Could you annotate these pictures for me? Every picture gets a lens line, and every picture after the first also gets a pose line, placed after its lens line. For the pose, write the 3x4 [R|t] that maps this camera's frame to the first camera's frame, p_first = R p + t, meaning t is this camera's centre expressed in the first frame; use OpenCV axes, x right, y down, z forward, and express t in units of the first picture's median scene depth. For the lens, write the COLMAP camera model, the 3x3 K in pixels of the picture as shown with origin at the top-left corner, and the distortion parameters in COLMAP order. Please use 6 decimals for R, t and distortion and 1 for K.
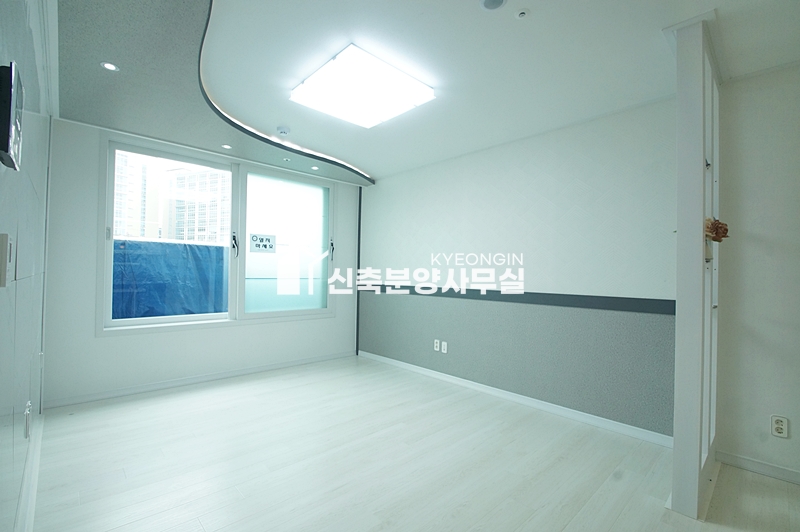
lens RADIAL K [[355.4, 0, 397.7], [0, 355.4, 269.4], [0, 0, 1]] dist [-0.002727, -0.000790]
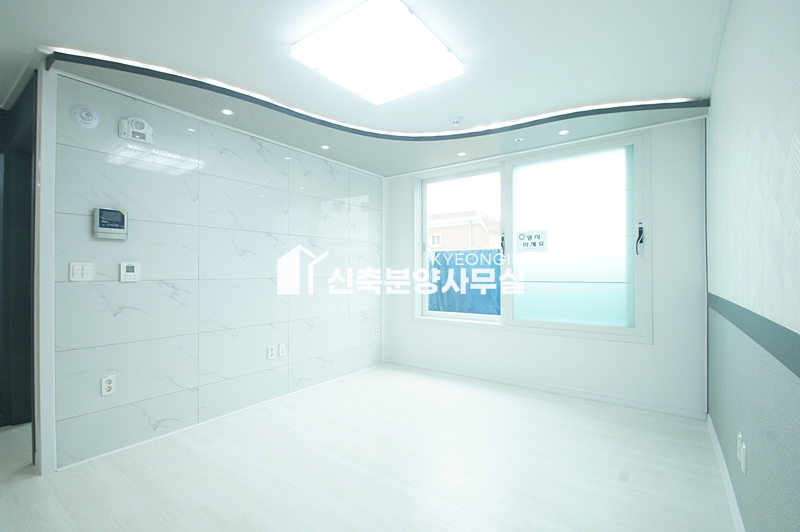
lens RADIAL K [[363.5, 0, 400.8], [0, 363.5, 269.7], [0, 0, 1]] dist [-0.000459, -0.001162]
pose [[0.186594, -0.024260, -0.982138, 0.443154], [0.015490, 0.999643, -0.021749, 0.011215], [0.982315, -0.011155, 0.186903, 0.532010]]
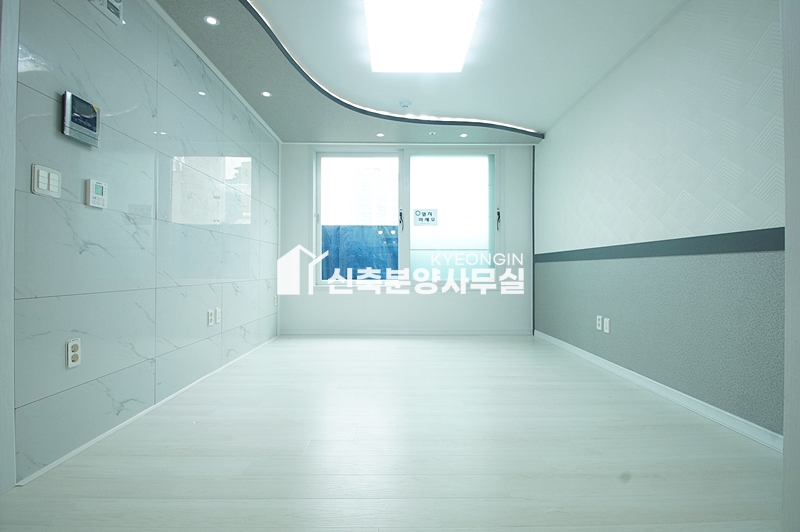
lens RADIAL K [[363.5, 0, 400.8], [0, 363.5, 269.7], [0, 0, 1]] dist [-0.000459, -0.001162]
pose [[0.739092, -0.015228, -0.673432, 0.319846], [0.018496, 0.999826, -0.002310, 0.091161], [0.673350, -0.010748, 0.739245, 0.127604]]
